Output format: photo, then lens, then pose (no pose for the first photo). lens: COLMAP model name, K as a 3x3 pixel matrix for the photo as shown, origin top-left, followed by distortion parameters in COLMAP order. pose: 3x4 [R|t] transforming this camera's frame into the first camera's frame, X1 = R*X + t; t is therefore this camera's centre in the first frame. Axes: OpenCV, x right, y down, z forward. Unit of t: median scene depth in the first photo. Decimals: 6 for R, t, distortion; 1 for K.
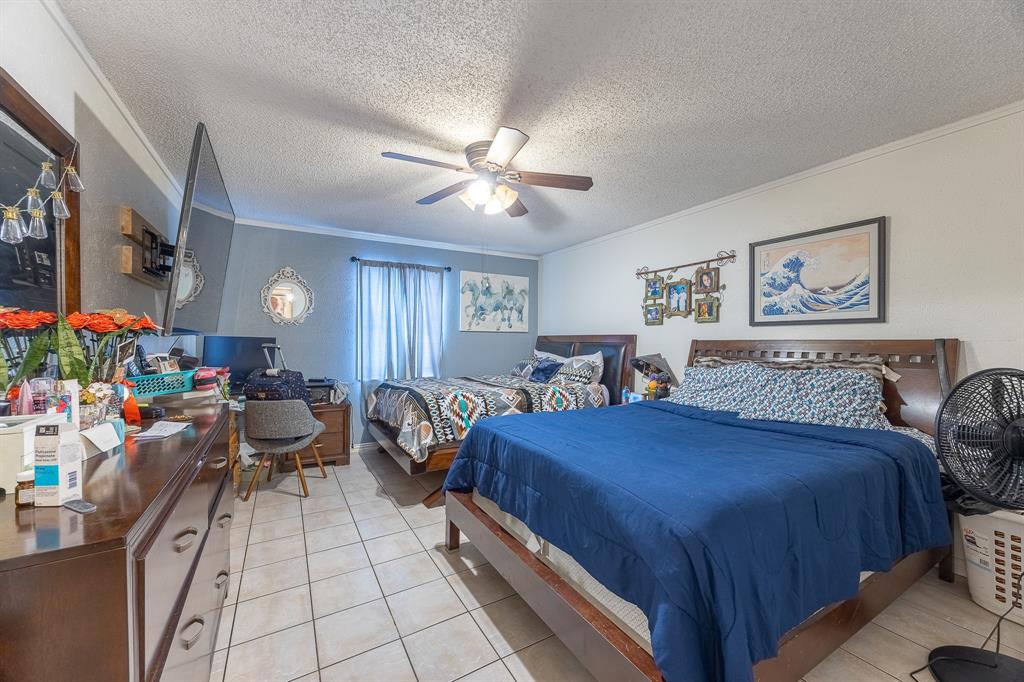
lens RADIAL K [[413.3, 0, 512.0], [0, 413.3, 341.0], [0, 0, 1]] dist [0.008788, -0.000004]
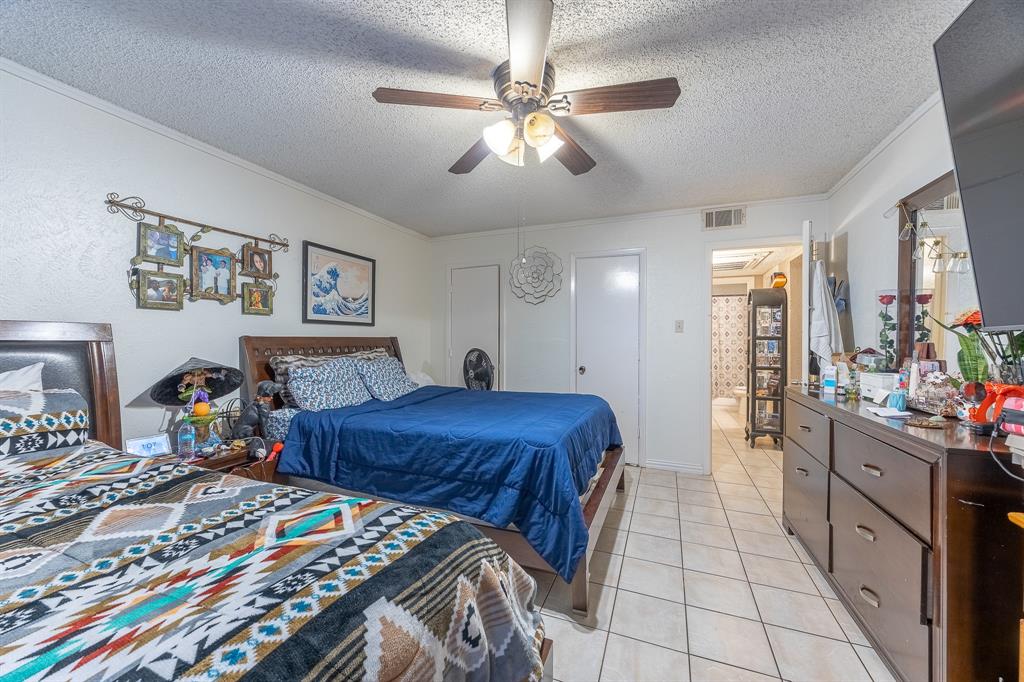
lens RADIAL K [[413.3, 0, 512.0], [0, 413.3, 341.0], [0, 0, 1]] dist [0.008788, -0.000004]
pose [[-0.642195, -0.005097, 0.766524, -0.462309], [-0.001451, 0.999984, 0.005433, 0.001223], [-0.766540, 0.002377, -0.642193, 1.135553]]
